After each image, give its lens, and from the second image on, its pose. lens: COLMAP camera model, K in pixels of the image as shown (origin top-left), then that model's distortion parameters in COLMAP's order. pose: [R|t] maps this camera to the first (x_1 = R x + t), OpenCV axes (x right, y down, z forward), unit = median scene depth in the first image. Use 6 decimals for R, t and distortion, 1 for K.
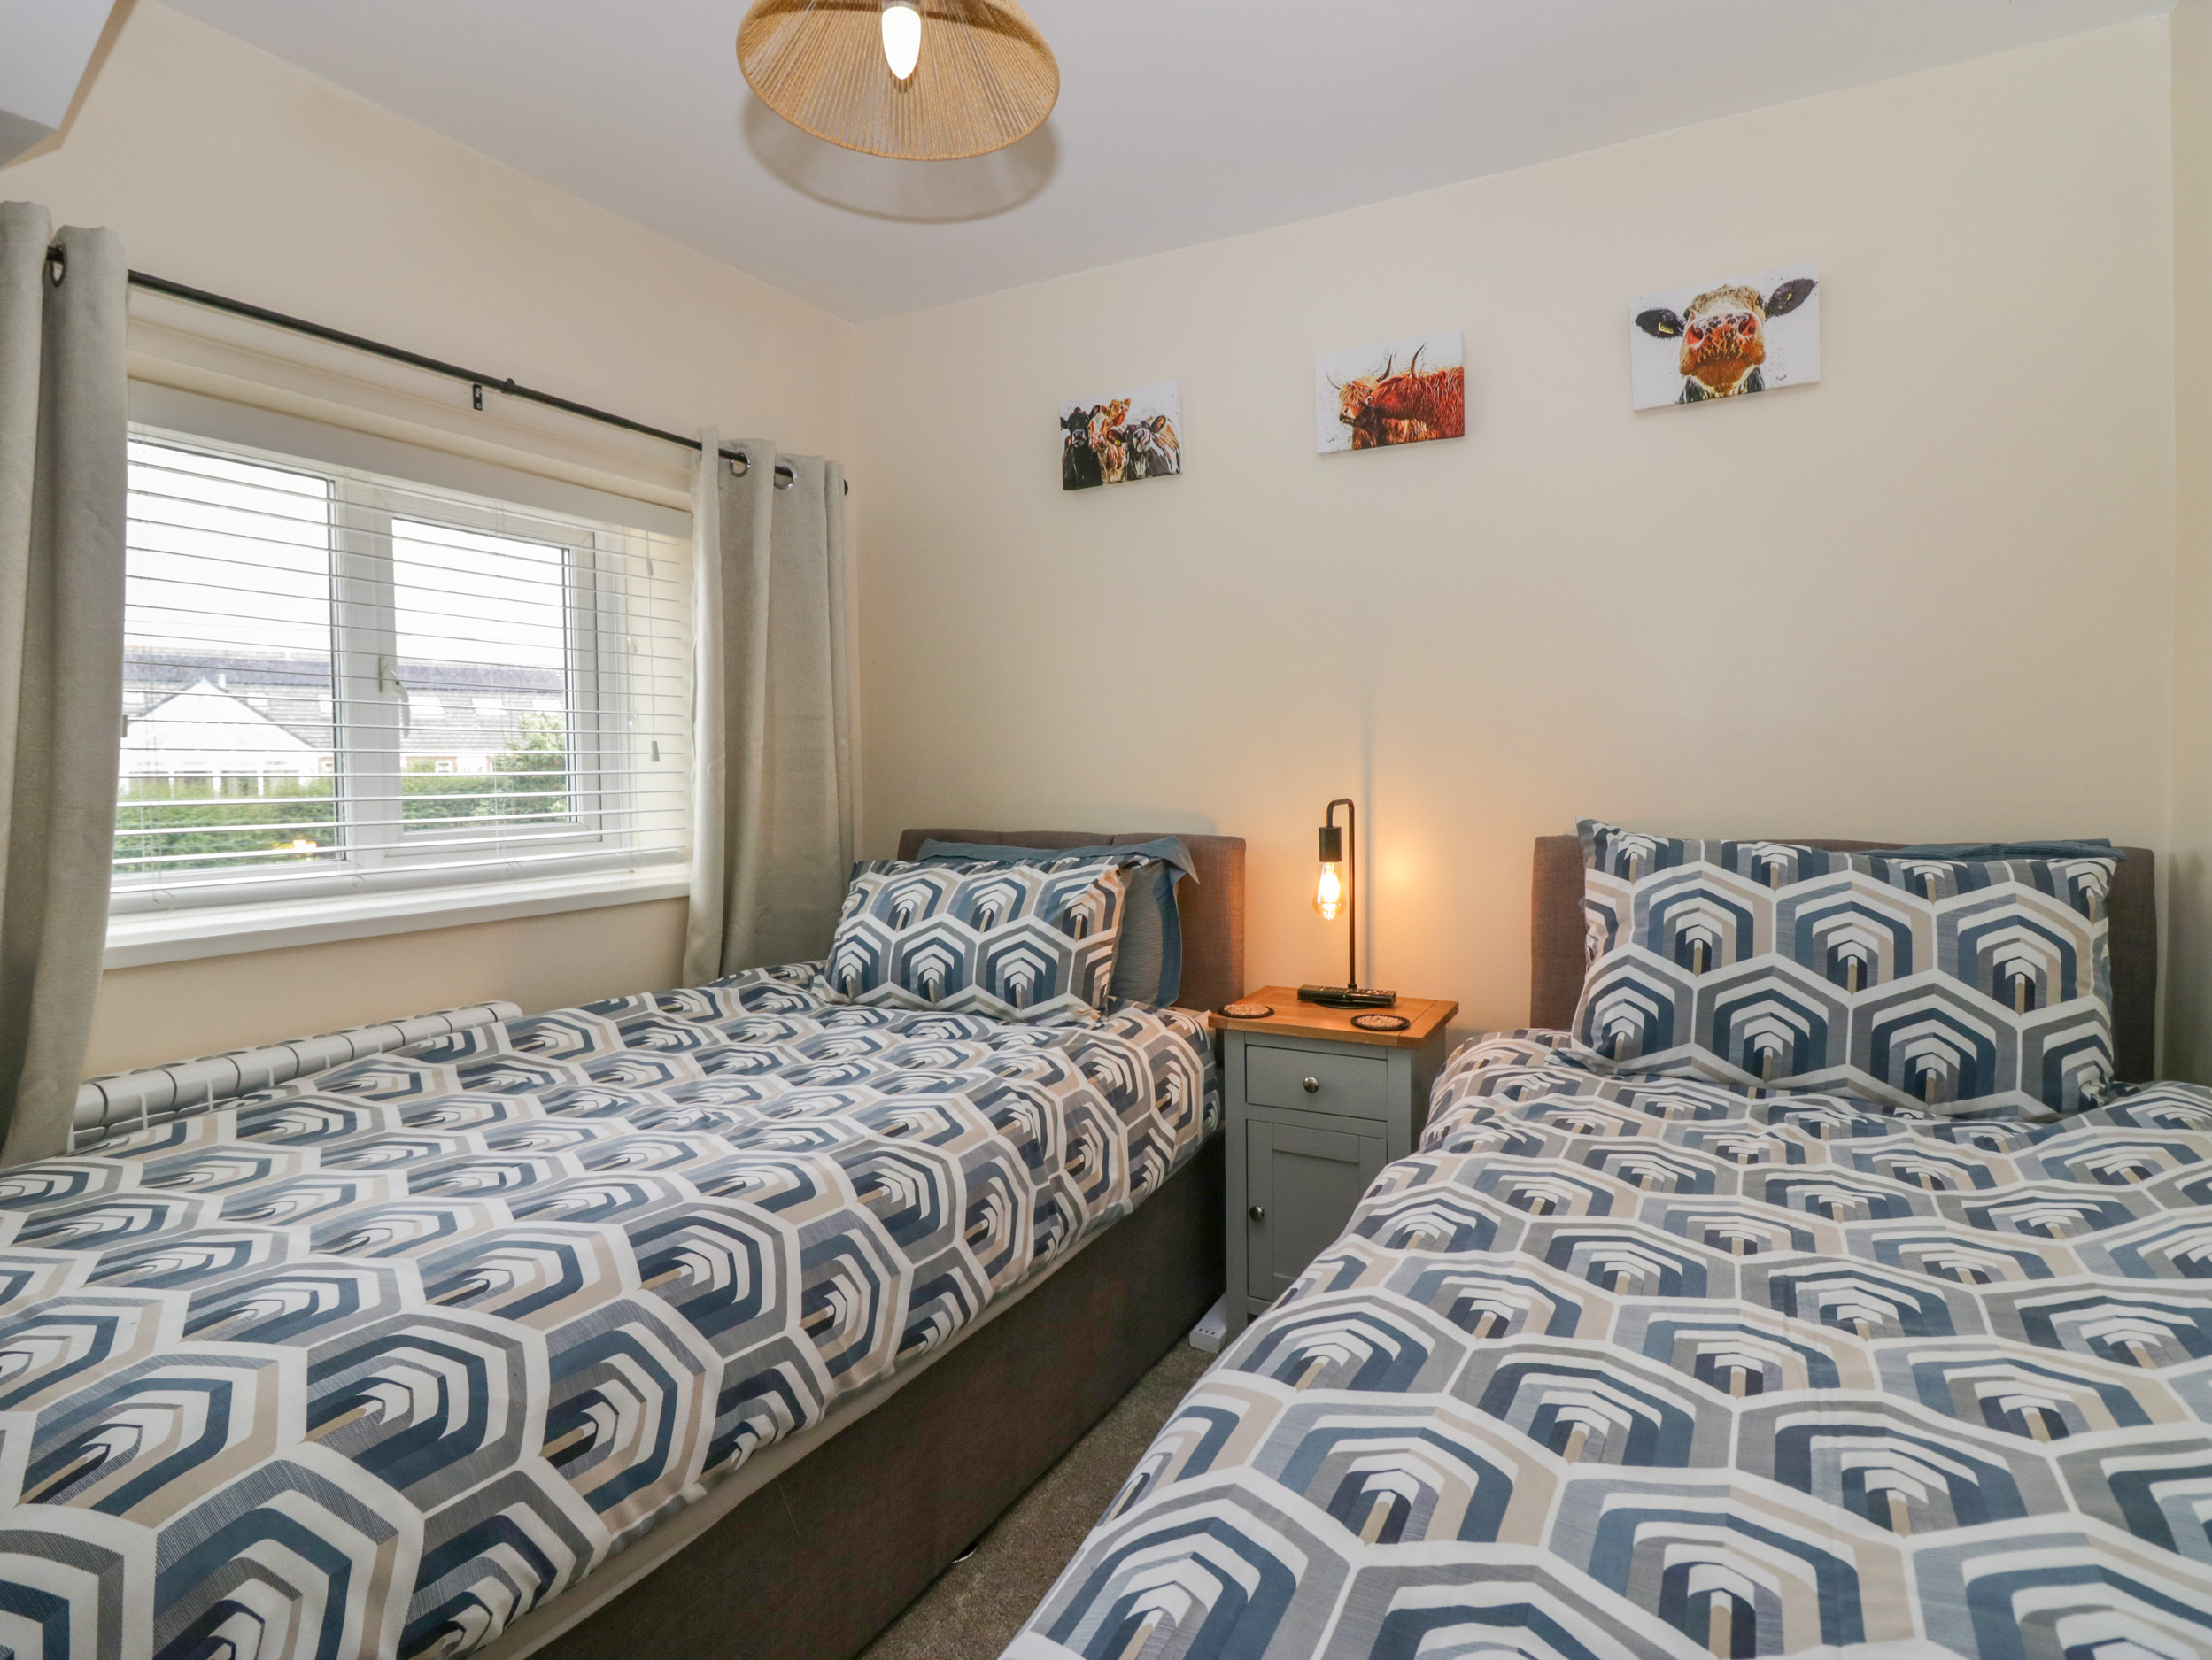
lens RADIAL K [[1164.0, 0, 1146.7], [0, 1164.0, 831.0], [0, 0, 1]] dist [-0.002734, -0.013006]
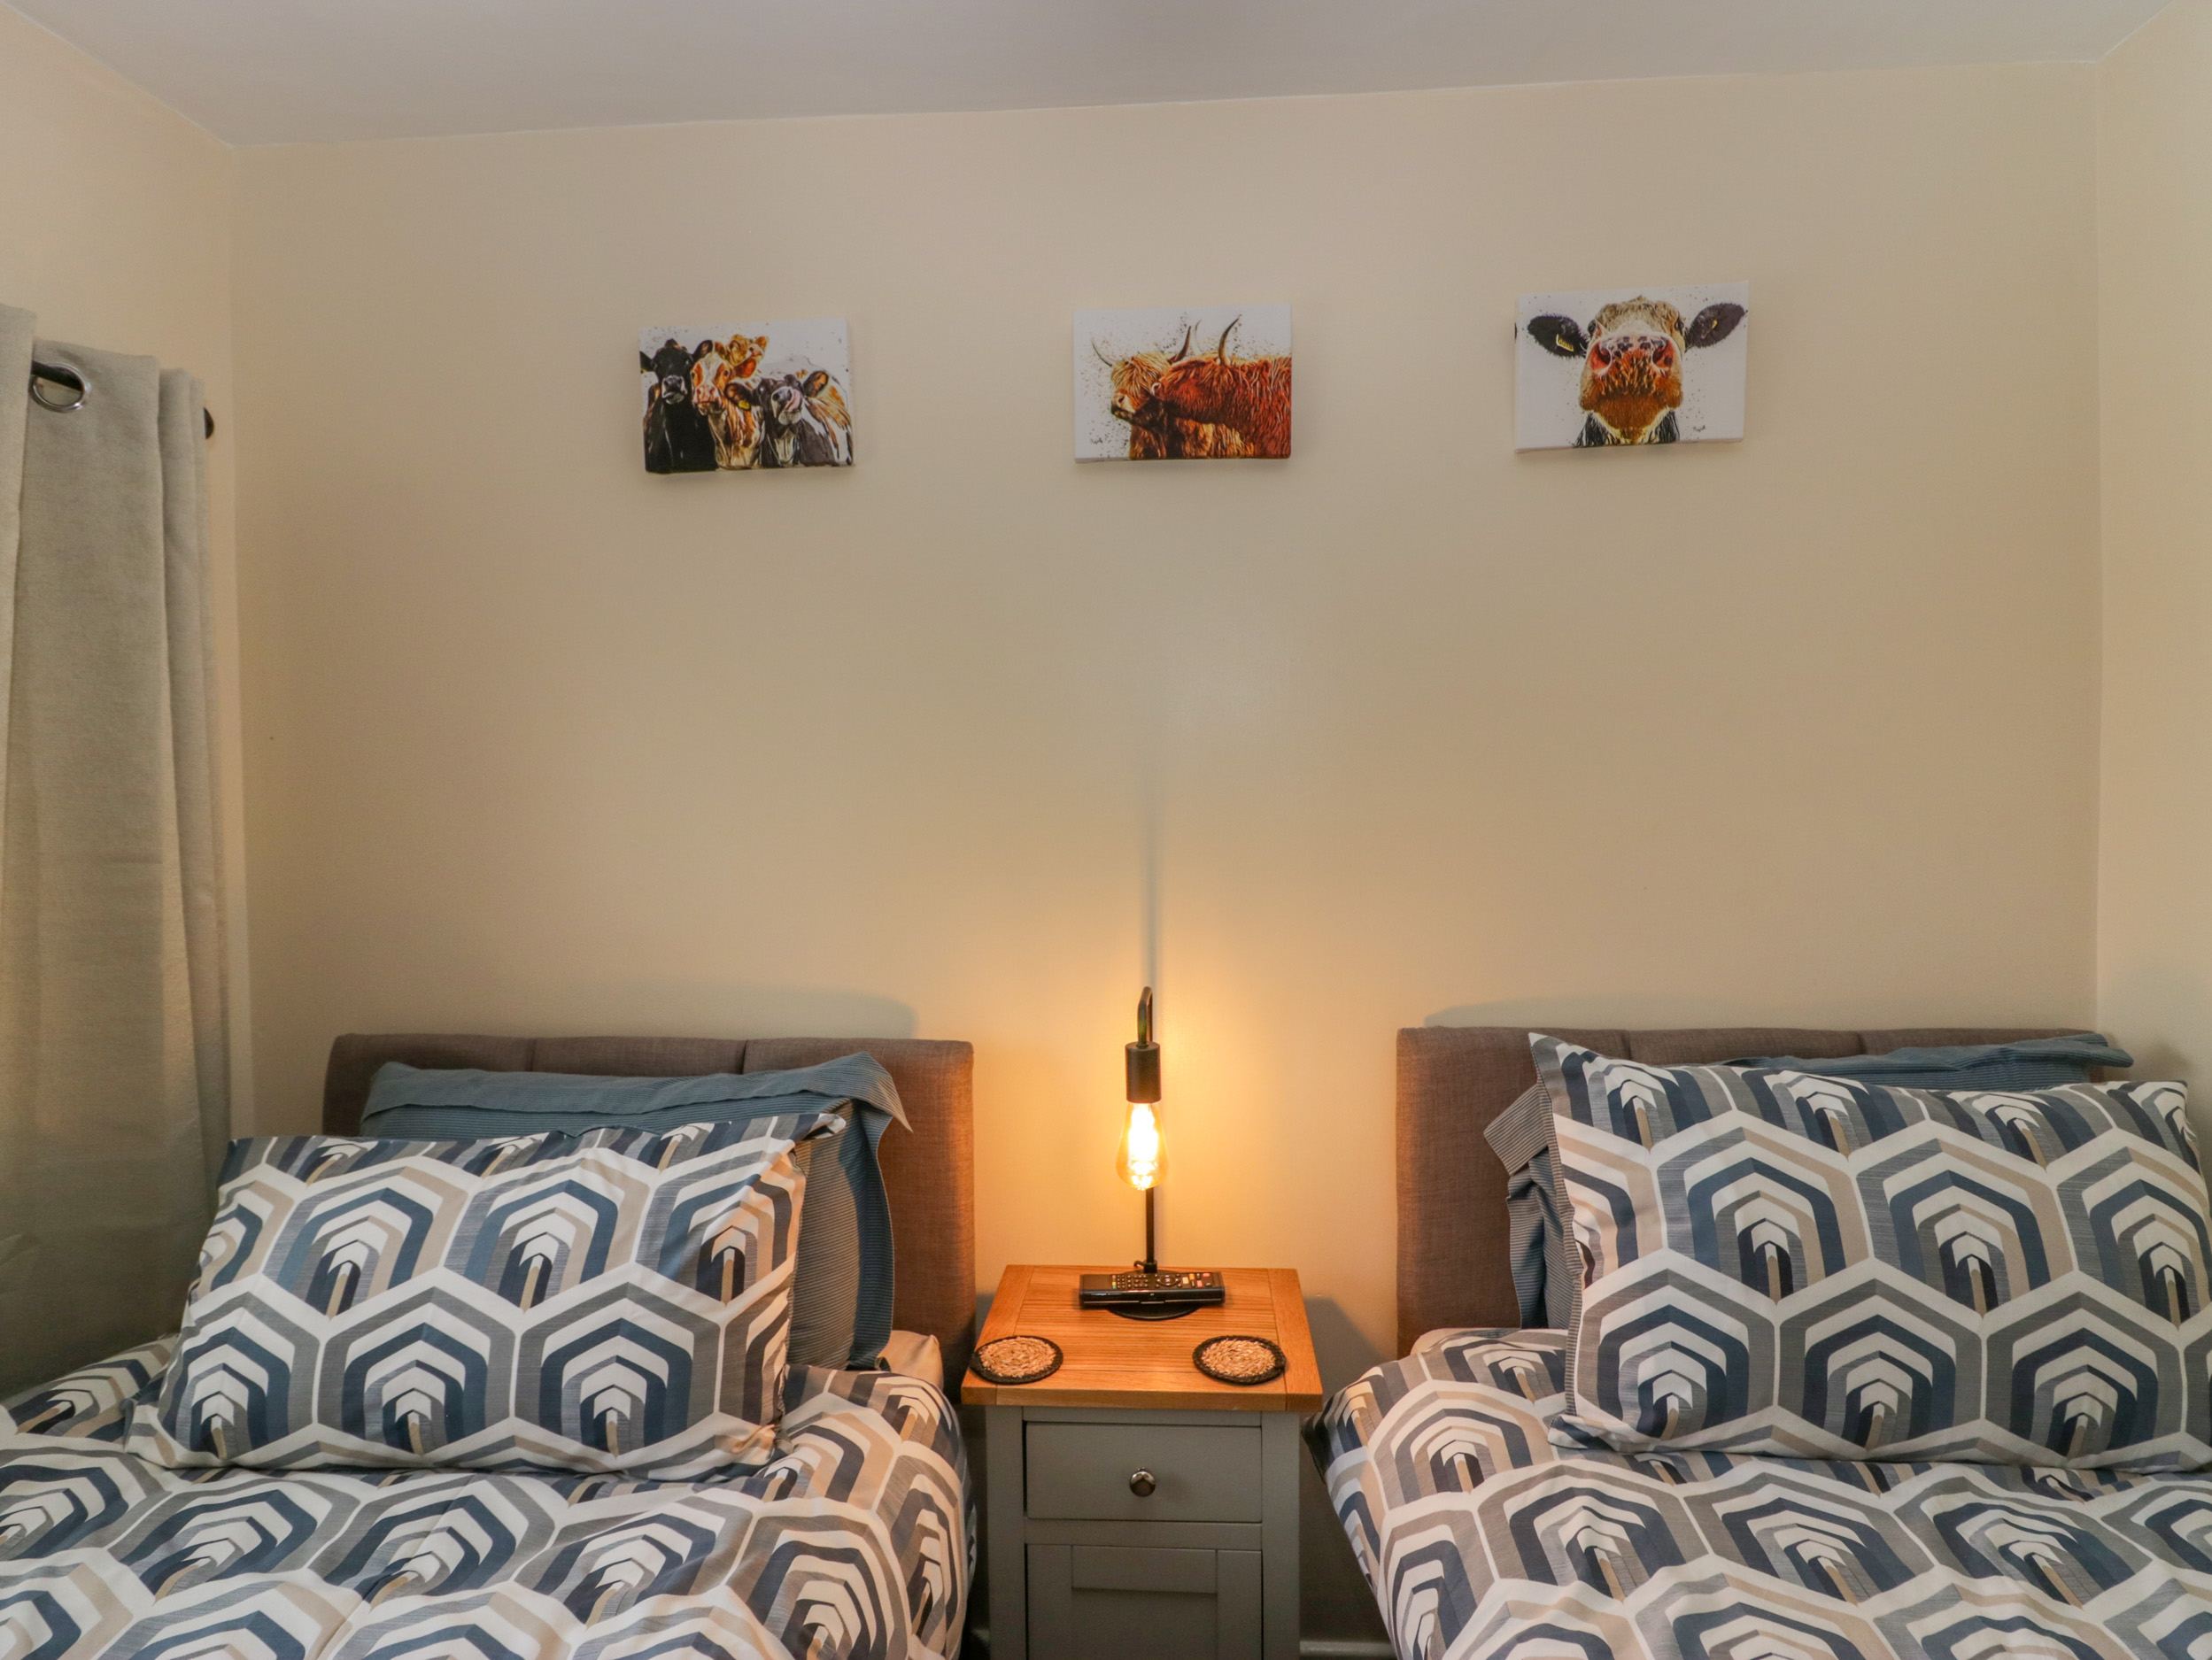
lens RADIAL K [[1164.0, 0, 1146.7], [0, 1164.0, 831.0], [0, 0, 1]] dist [-0.002734, -0.013006]
pose [[0.915934, -0.011007, 0.401178, -0.092659], [0.018425, 0.999723, -0.014637, -0.109815], [-0.400906, 0.020799, 0.915883, 0.411313]]
